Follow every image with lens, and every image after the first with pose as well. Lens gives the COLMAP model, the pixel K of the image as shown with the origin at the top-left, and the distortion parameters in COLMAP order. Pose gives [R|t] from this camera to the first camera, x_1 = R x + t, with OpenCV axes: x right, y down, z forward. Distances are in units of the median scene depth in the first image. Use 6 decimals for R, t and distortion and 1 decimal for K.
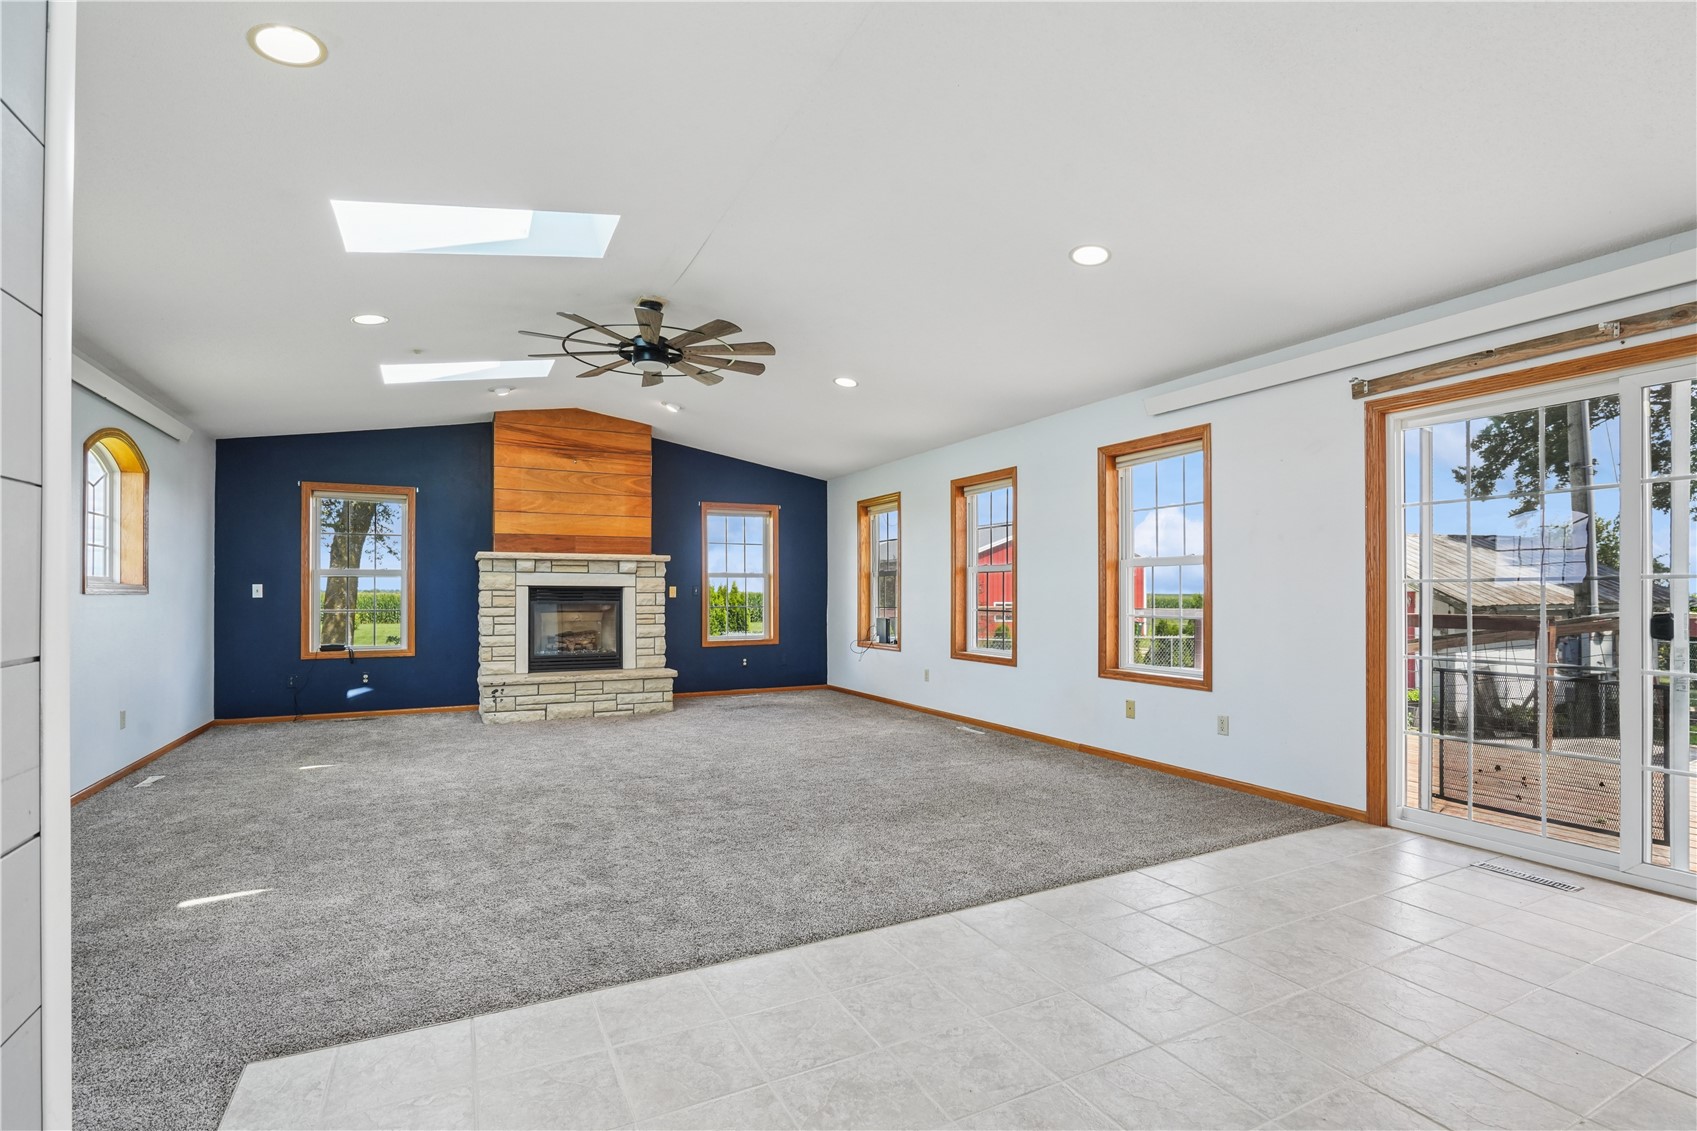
lens RADIAL K [[781.3, 0, 847.0], [0, 781.3, 582.2], [0, 0, 1]] dist [-0.013264, 0.002808]
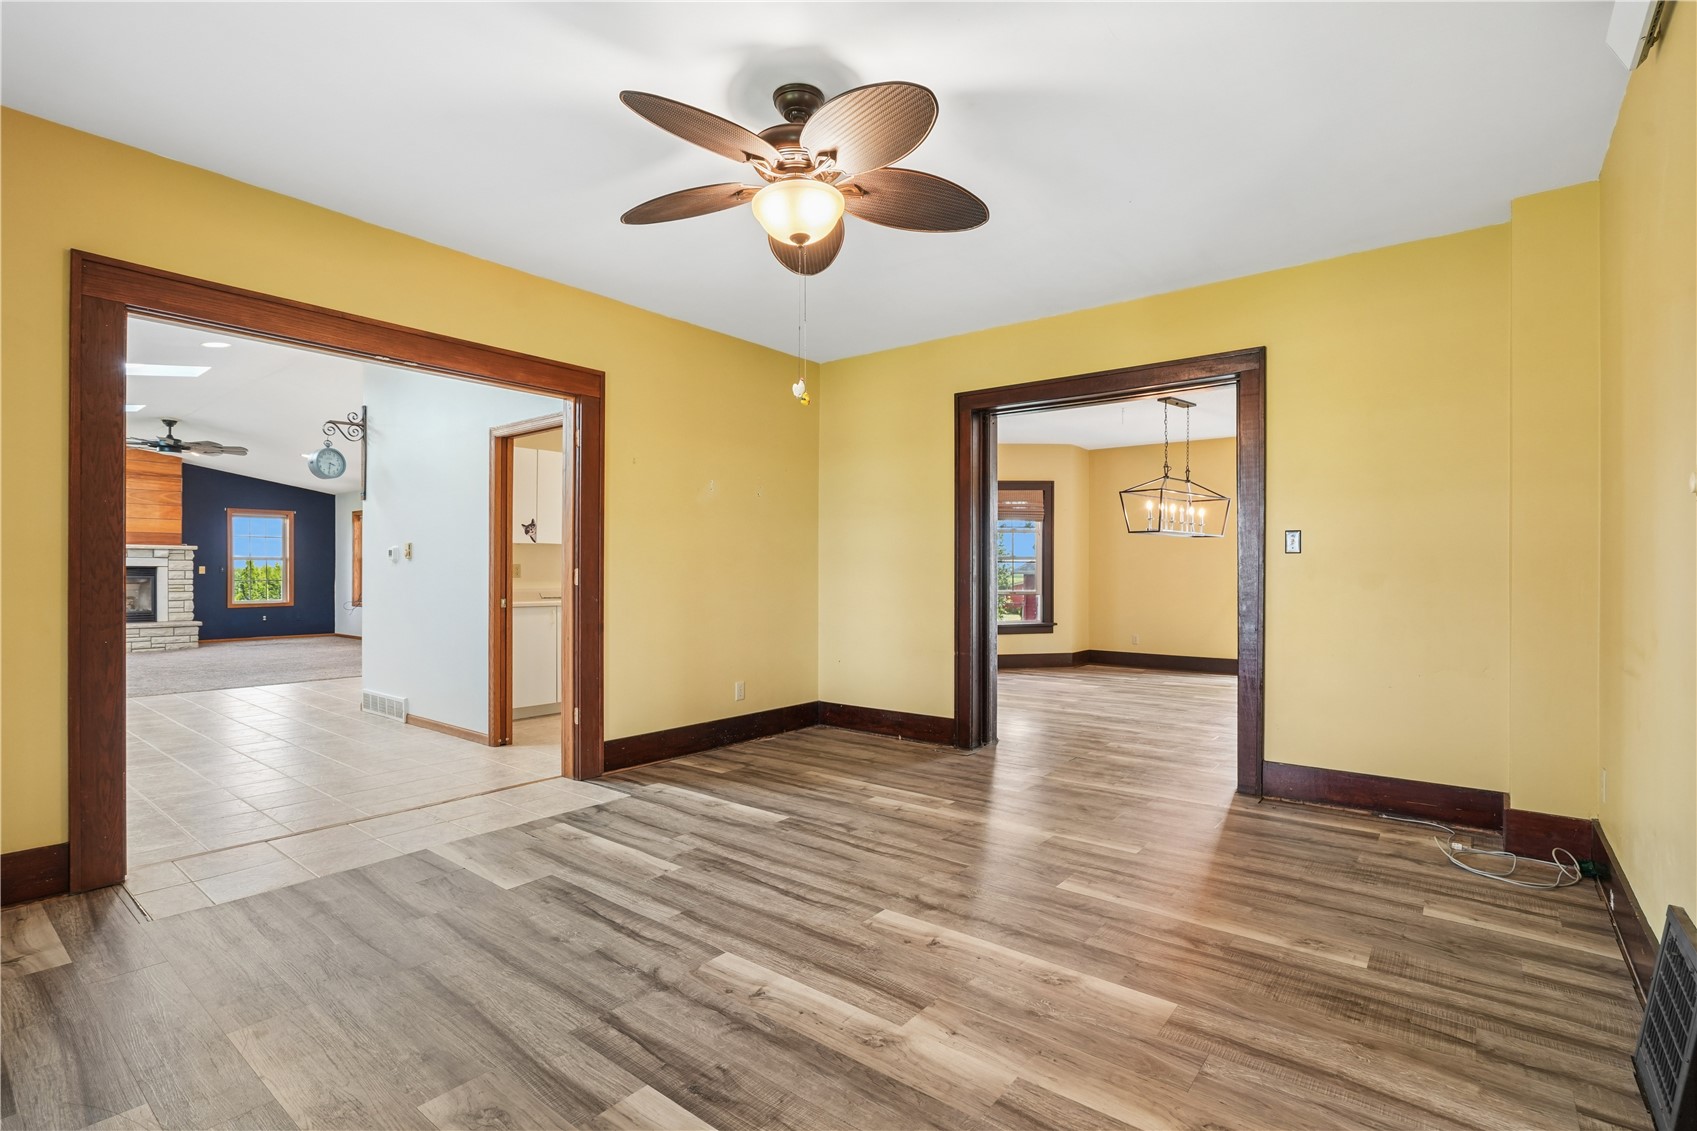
lens RADIAL K [[781.3, 0, 854.4], [0, 781.3, 567.3], [0, 0, 1]] dist [-0.013264, 0.002808]
pose [[0.908503, 0.004434, 0.417855, 0.298294], [-0.009817, 0.999894, 0.010733, -0.021288], [-0.417763, -0.013853, 0.908450, -0.880631]]
